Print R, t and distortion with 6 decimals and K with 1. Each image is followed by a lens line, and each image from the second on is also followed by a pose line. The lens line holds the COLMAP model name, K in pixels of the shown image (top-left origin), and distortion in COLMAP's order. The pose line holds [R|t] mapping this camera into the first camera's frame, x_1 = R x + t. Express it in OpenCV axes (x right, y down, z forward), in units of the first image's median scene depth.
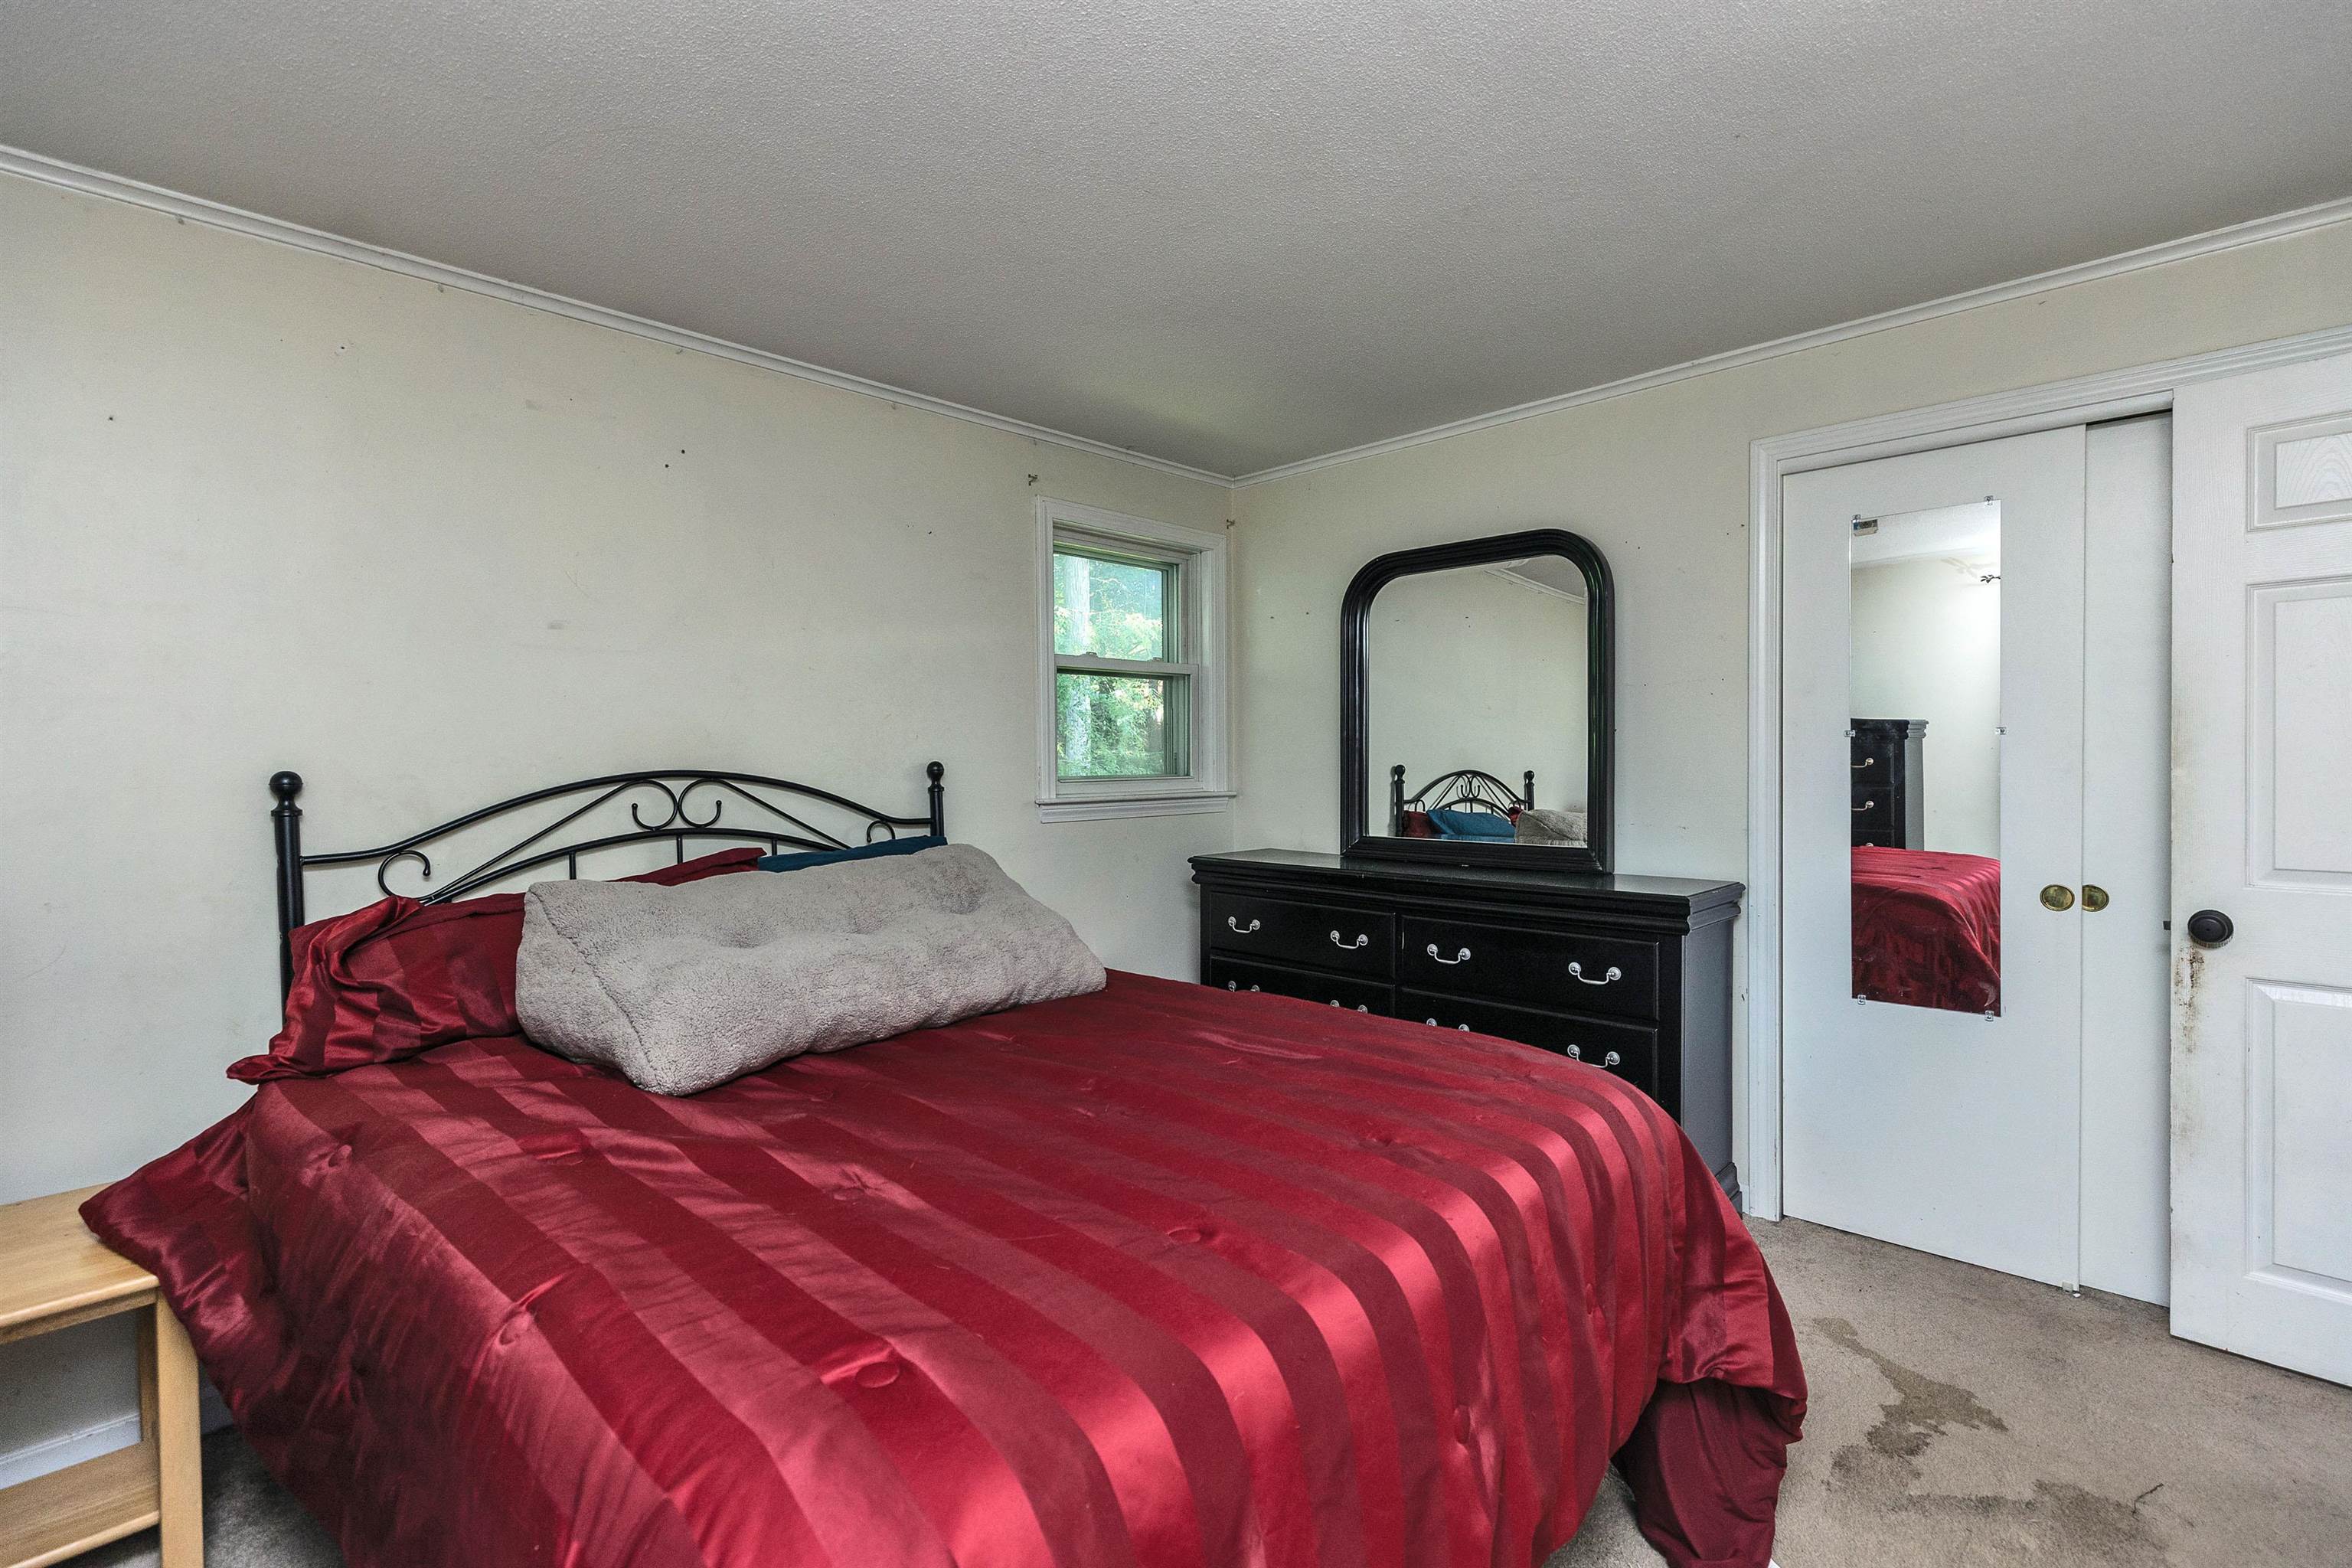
lens RADIAL K [[1049.6, 0, 1164.6], [0, 1049.6, 772.9], [0, 0, 1]] dist [-0.000137, -0.000035]
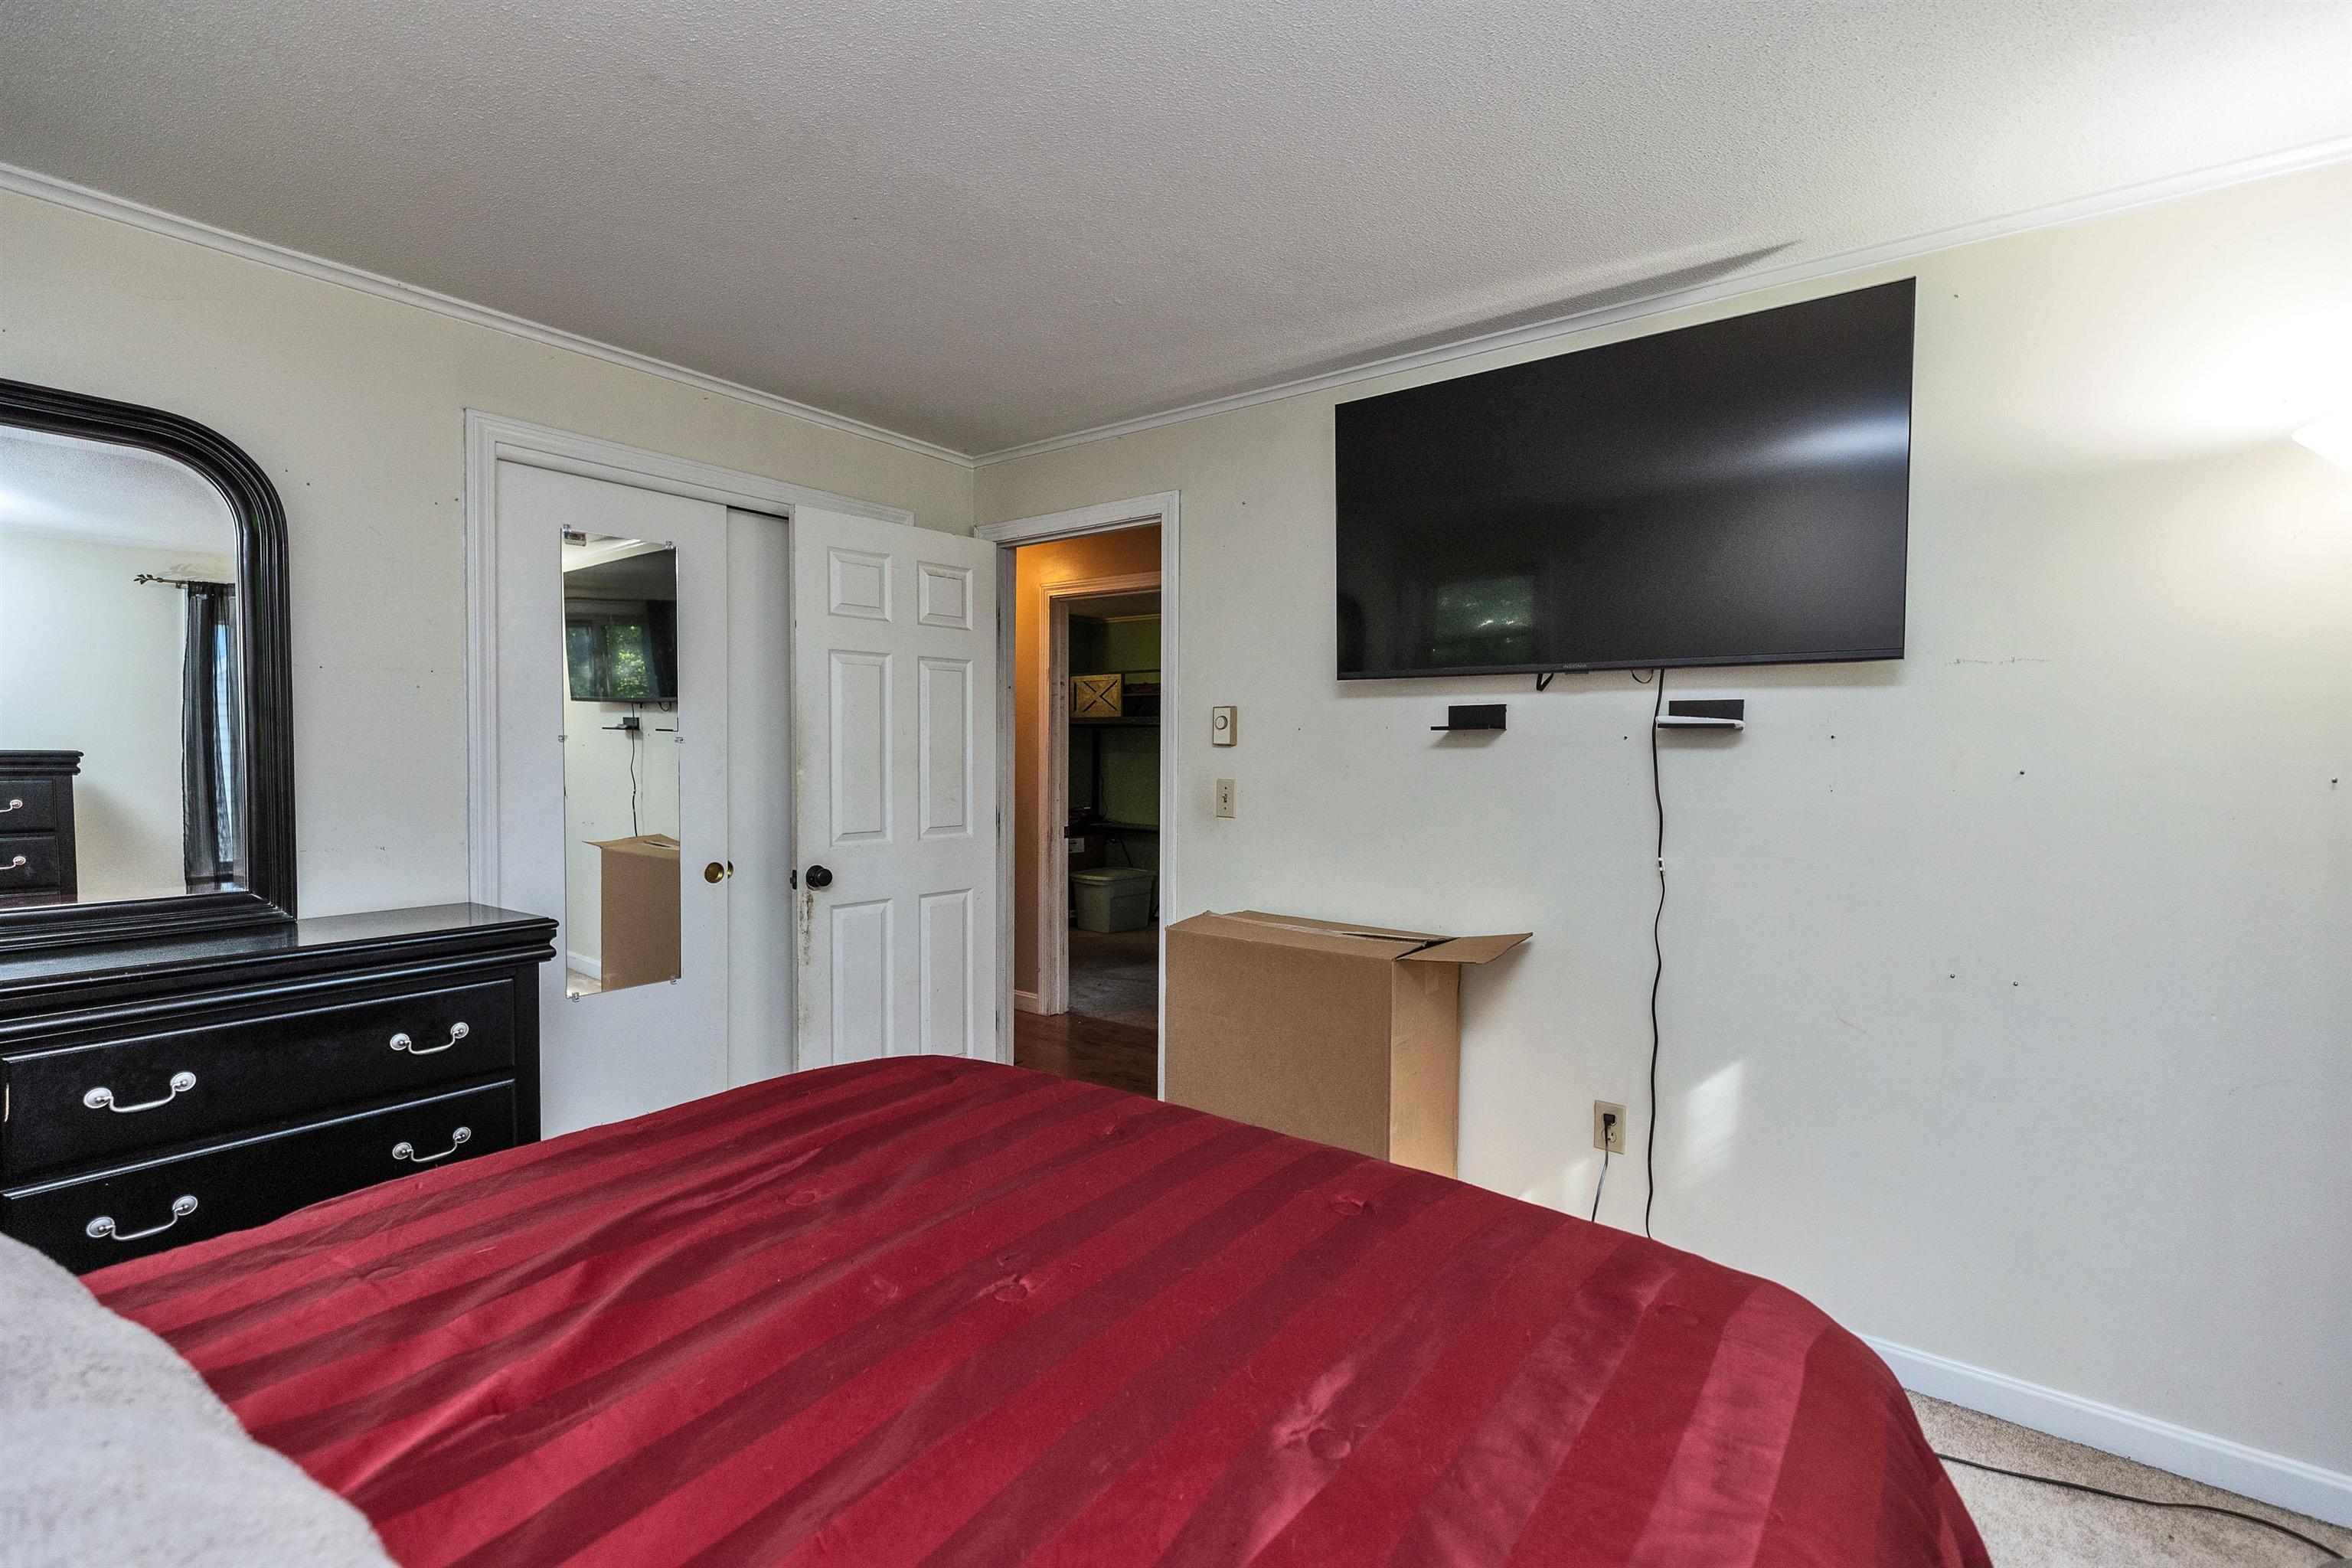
lens RADIAL K [[1049.6, 0, 1160.1], [0, 1049.6, 781.5], [0, 0, 1]] dist [-0.000137, -0.000035]
pose [[-0.132319, -0.008443, 0.991171, -0.839376], [0.024657, 0.999626, 0.011807, 0.011677], [-0.990900, 0.026002, -0.132061, 1.113264]]
